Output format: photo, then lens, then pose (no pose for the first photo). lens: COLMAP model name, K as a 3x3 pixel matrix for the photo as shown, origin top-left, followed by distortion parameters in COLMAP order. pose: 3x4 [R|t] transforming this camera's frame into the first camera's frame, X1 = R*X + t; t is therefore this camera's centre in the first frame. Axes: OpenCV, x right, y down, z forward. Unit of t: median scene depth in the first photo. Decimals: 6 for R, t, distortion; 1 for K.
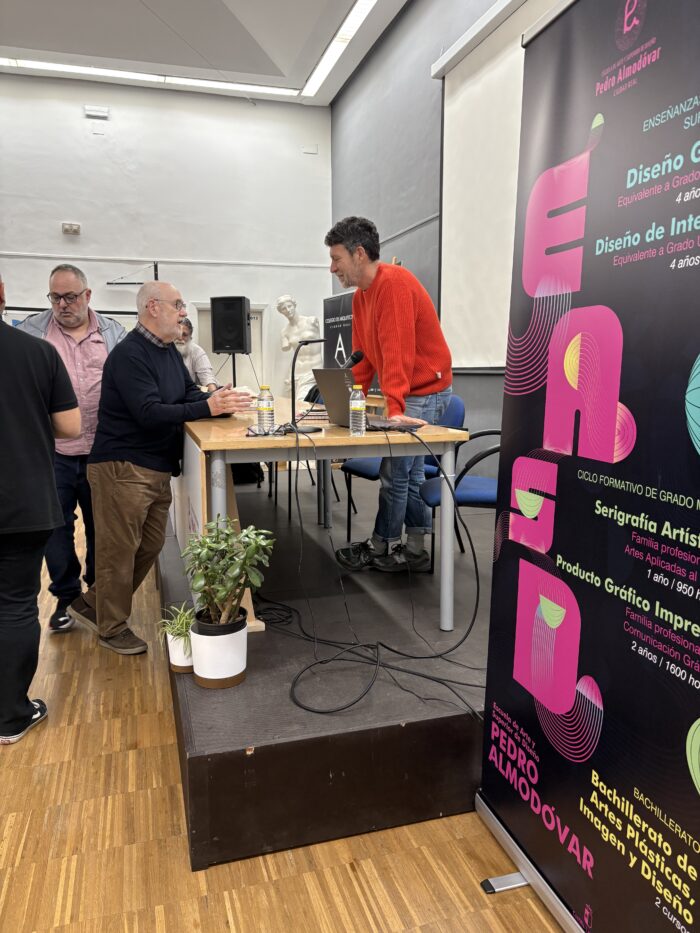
lens RADIAL K [[707.7, 0, 349.4], [0, 707.7, 485.1], [0, 0, 1]] dist [0.009548, -0.010822]
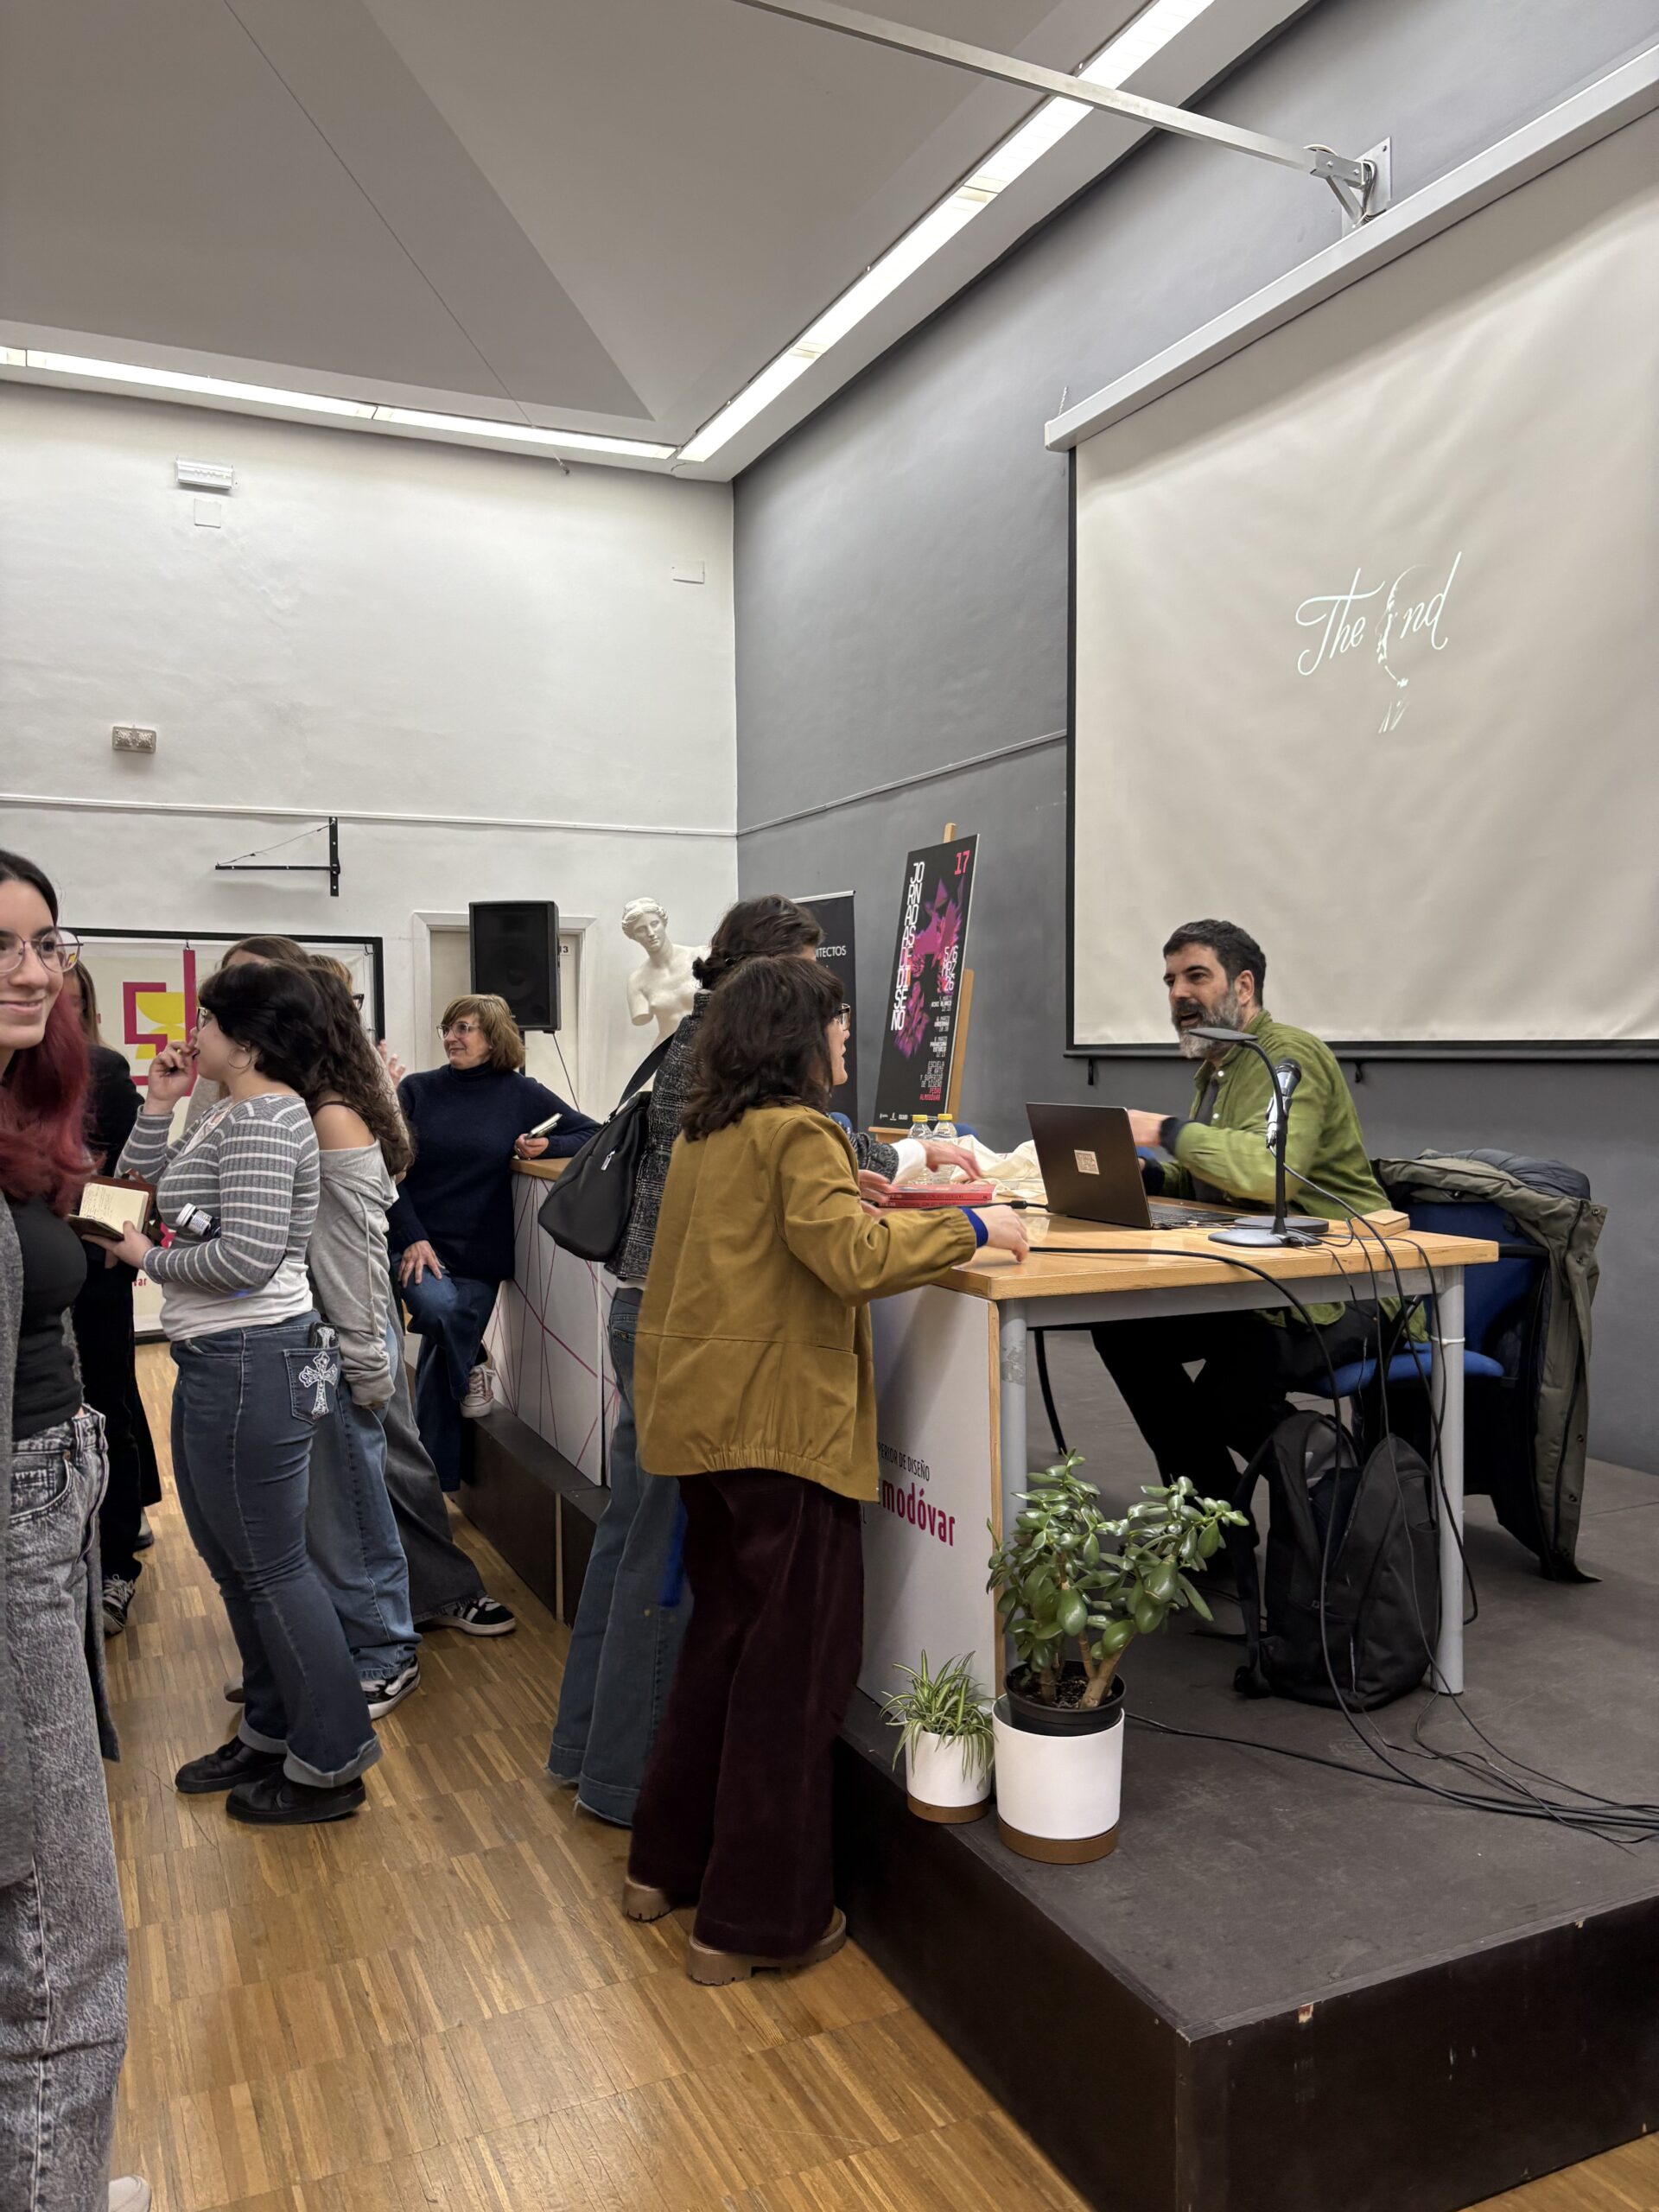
lens RADIAL K [[1681.3, 0, 826.7], [0, 1681.3, 1146.9], [0, 0, 1]] dist [-0.001239, -0.008943]
pose [[0.990919, -0.011622, 0.133959, -0.125822], [0.025446, 0.994464, -0.101950, -0.011686], [-0.132032, 0.104433, 0.985729, -0.004849]]
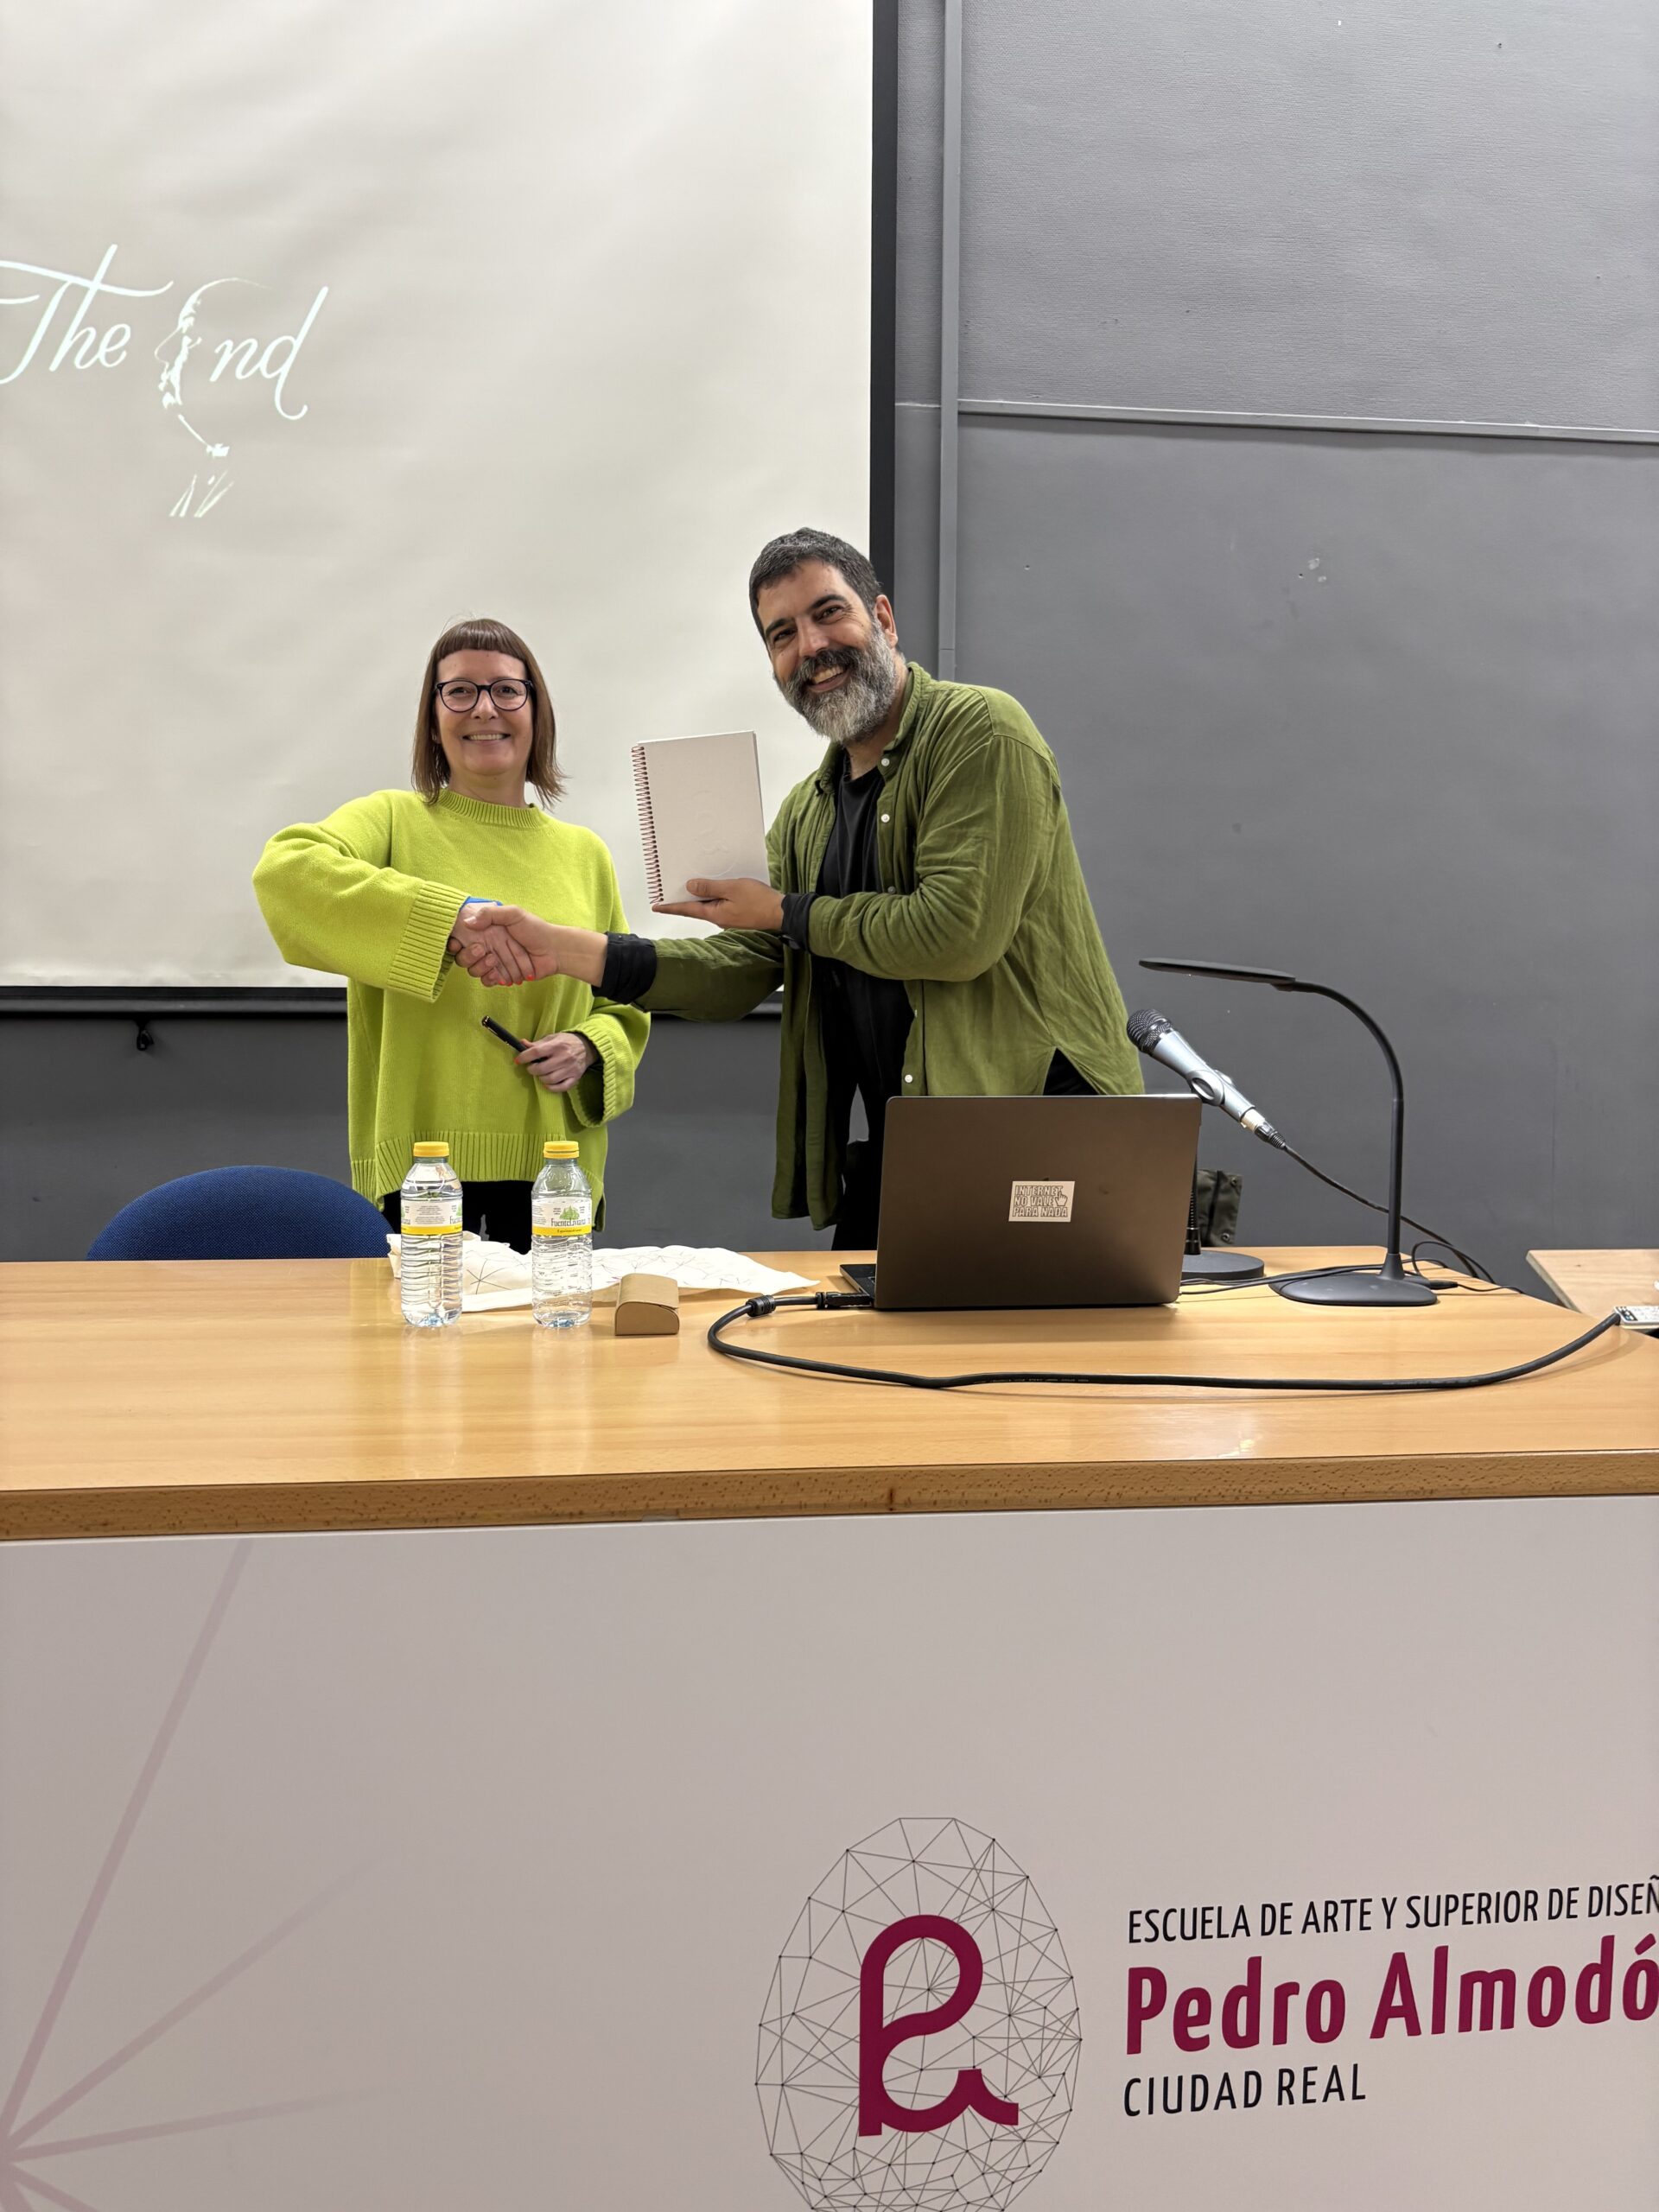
lens RADIAL K [[1677.9, 0, 828.0], [0, 1677.9, 1150.1], [0, 0, 1]] dist [0.009548, -0.010822]
pose [[0.170180, -0.084953, 0.981744, -0.236402], [0.156199, 0.986007, 0.058245, -0.070477], [-0.972954, 0.143435, 0.181069, 0.378389]]
